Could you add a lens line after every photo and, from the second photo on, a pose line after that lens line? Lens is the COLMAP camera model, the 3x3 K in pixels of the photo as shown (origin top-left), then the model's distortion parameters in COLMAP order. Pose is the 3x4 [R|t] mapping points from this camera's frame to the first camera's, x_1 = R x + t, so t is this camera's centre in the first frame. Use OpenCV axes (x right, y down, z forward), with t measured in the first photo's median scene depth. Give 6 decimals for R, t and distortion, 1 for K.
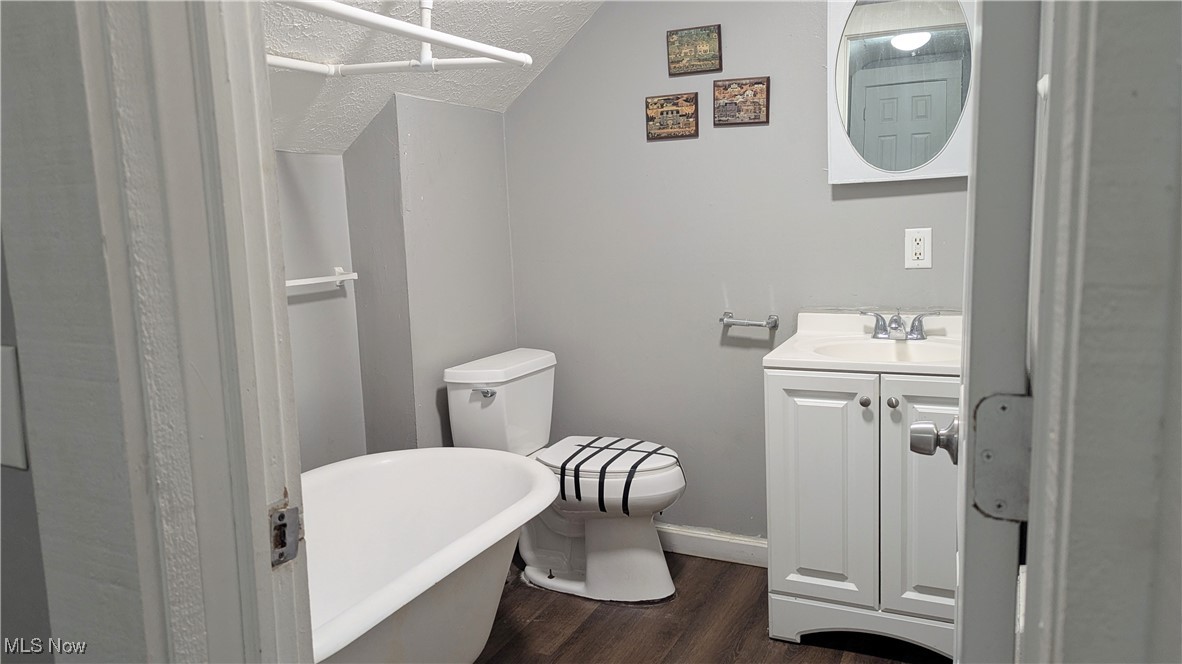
lens RADIAL K [[841.6, 0, 559.0], [0, 841.6, 336.1], [0, 0, 1]] dist [0.070079, -0.065993]
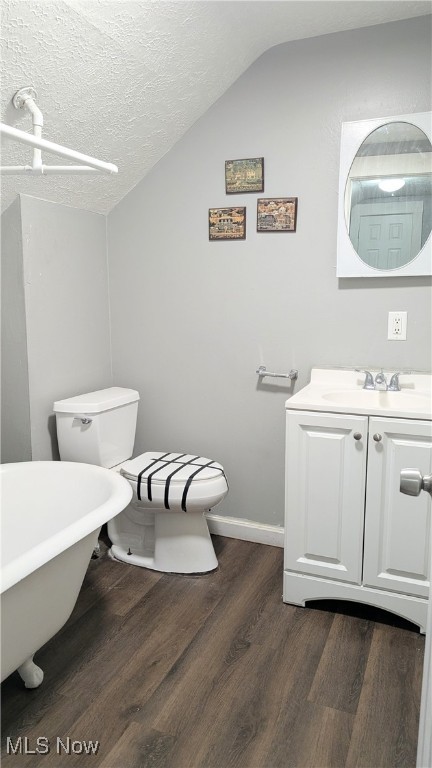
lens RADIAL K [[546.8, 0, 192.9], [0, 546.8, 385.6], [0, 0, 1]] dist [0.070079, -0.065993]
pose [[0.997349, 0.029782, 0.066390, 0.027419], [-0.031171, 0.999314, 0.019979, -0.011927], [-0.065750, -0.021996, 0.997594, 0.108008]]
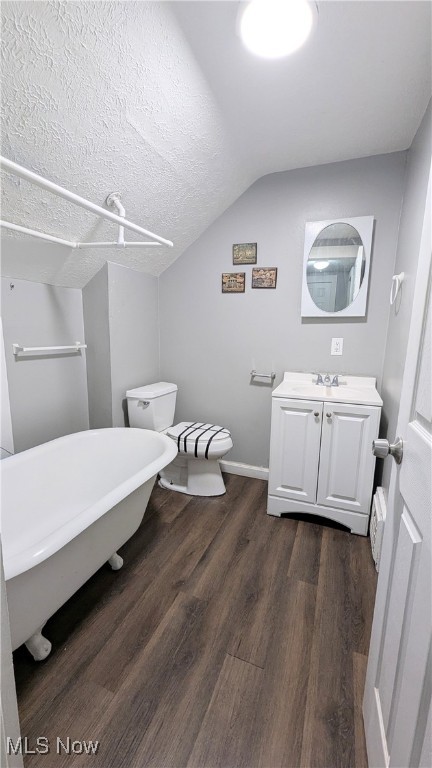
lens RADIAL K [[315.7, 0, 206.4], [0, 315.7, 384.4], [0, 0, 1]] dist [-0.002875, 0.001923]
pose [[0.994538, 0.039110, 0.096767, -0.009744], [-0.042219, 0.998649, 0.030295, -0.011585], [-0.095451, -0.034215, 0.994846, 0.170195]]
